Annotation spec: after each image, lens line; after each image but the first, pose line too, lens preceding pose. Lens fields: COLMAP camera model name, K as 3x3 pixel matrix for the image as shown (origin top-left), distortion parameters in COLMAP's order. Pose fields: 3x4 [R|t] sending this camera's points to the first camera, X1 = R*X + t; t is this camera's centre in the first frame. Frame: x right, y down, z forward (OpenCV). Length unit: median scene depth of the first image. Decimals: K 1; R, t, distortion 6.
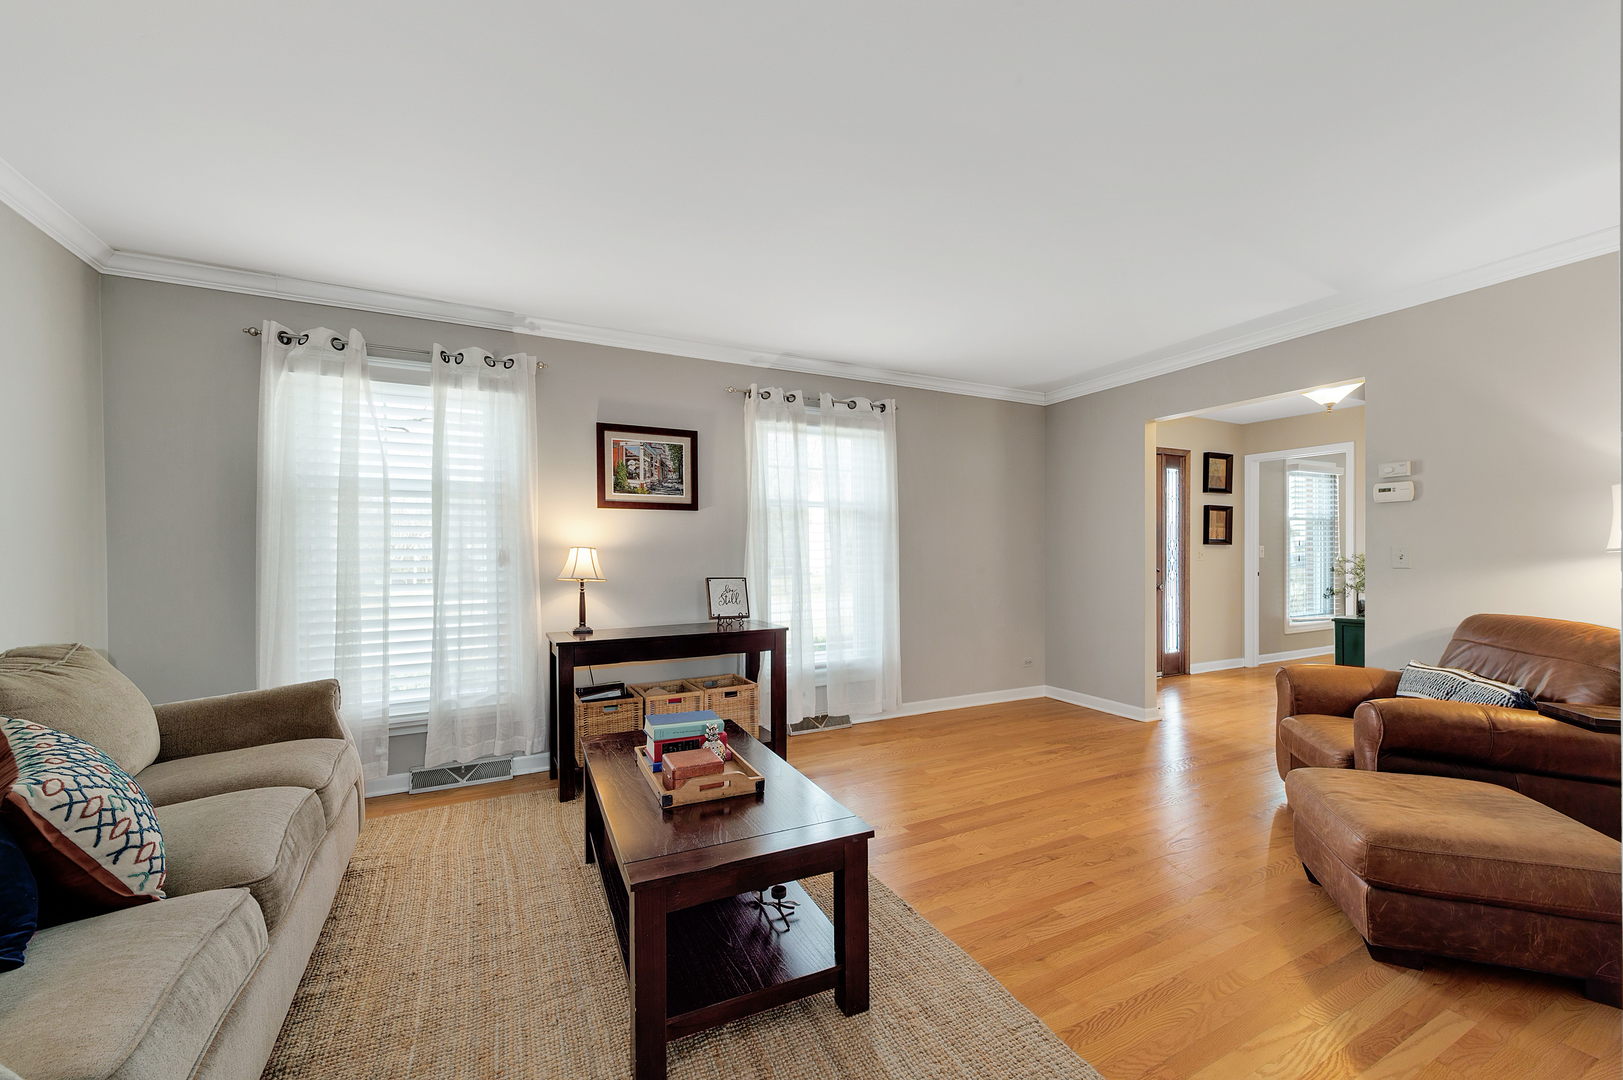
lens RADIAL K [[640.0, 0, 805.3], [0, 640.0, 547.1], [0, 0, 1]] dist [0.011641, -0.000692]
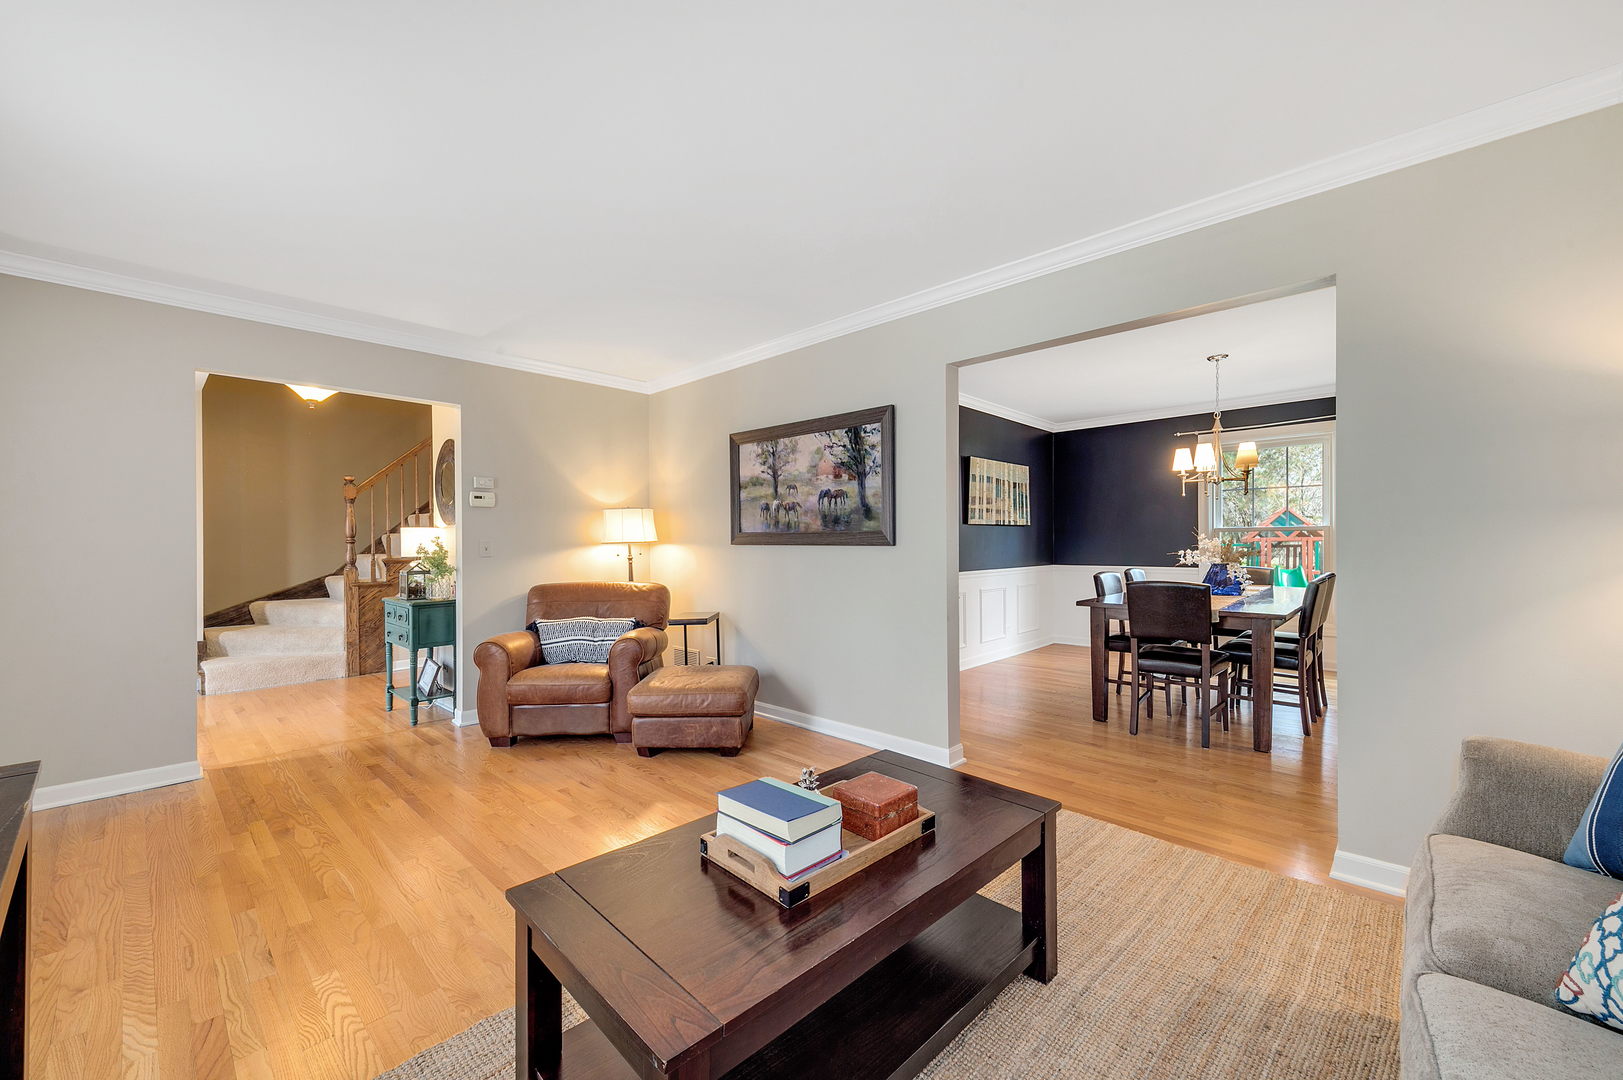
lens RADIAL K [[640.0, 0, 816.1], [0, 640.0, 540.1], [0, 0, 1]] dist [0.011641, -0.000692]
pose [[-0.335134, 0.005202, 0.942156, -0.535922], [-0.001497, 0.999981, -0.006054, 0.004990], [-0.942169, -0.003440, -0.335120, 0.770583]]
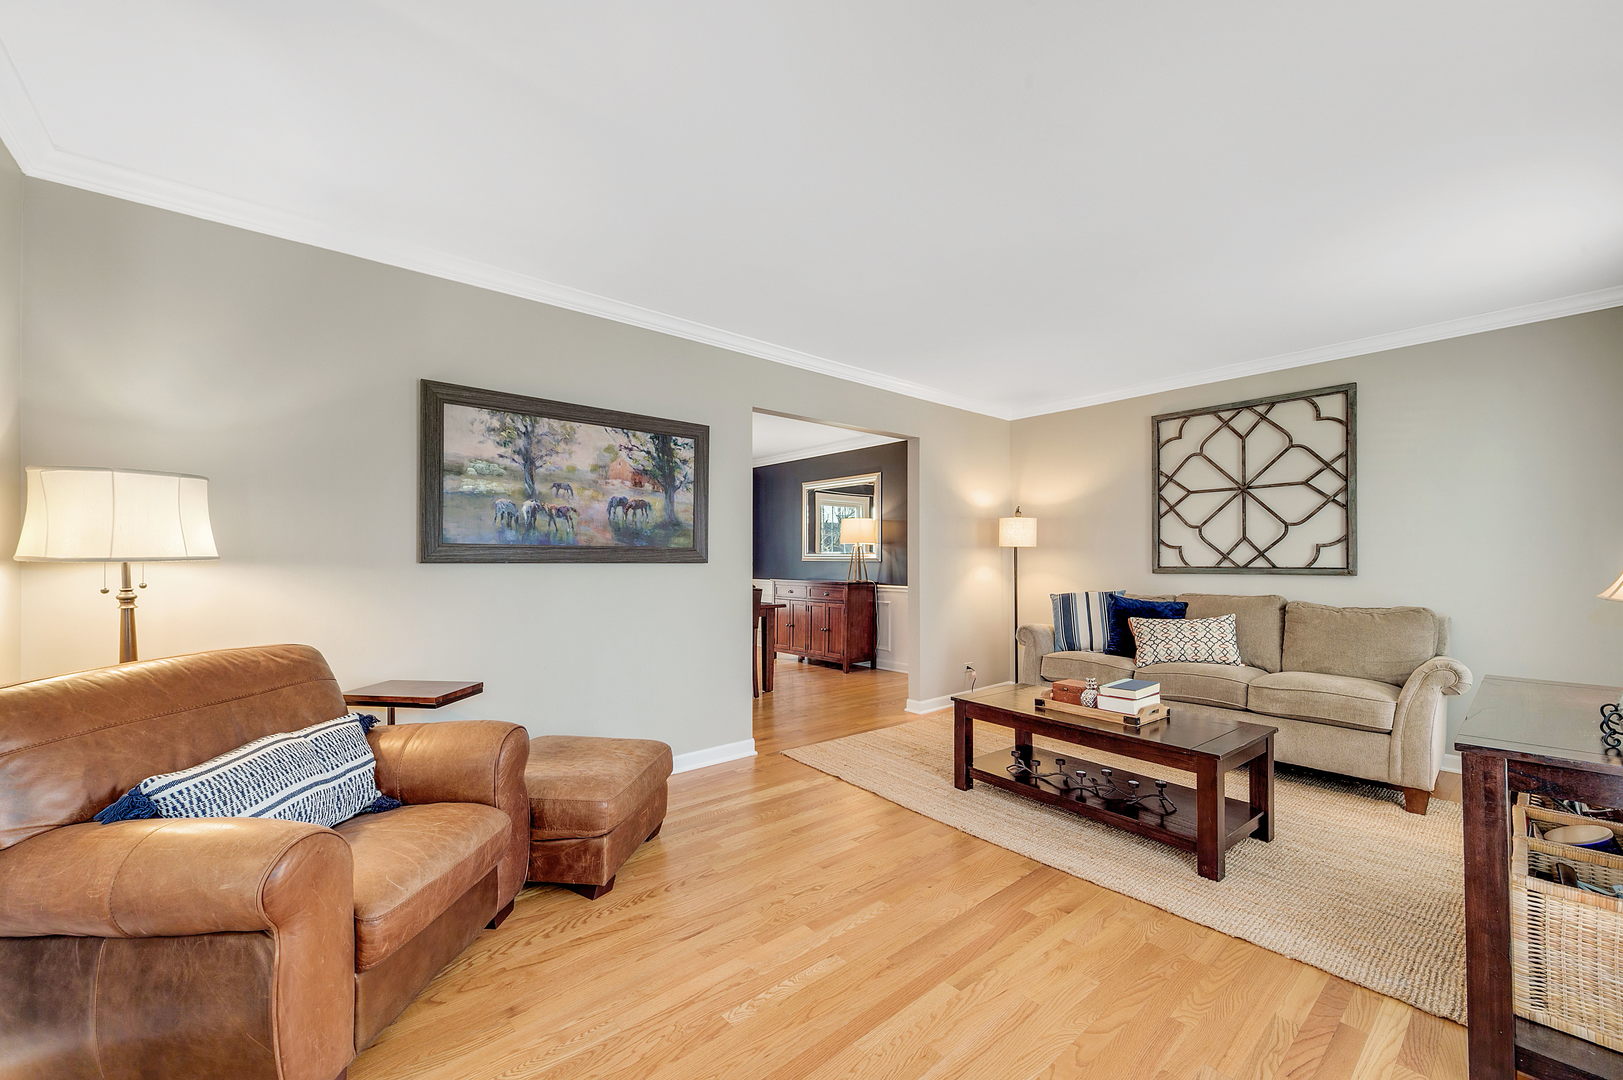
lens RADIAL K [[640.0, 0, 815.7], [0, 640.0, 556.5], [0, 0, 1]] dist [0.011641, -0.000692]
pose [[-0.970150, 0.004913, -0.242456, 0.483331], [0.008709, 0.999856, -0.014584, 0.013988], [0.242350, -0.016261, -0.970053, 1.380778]]
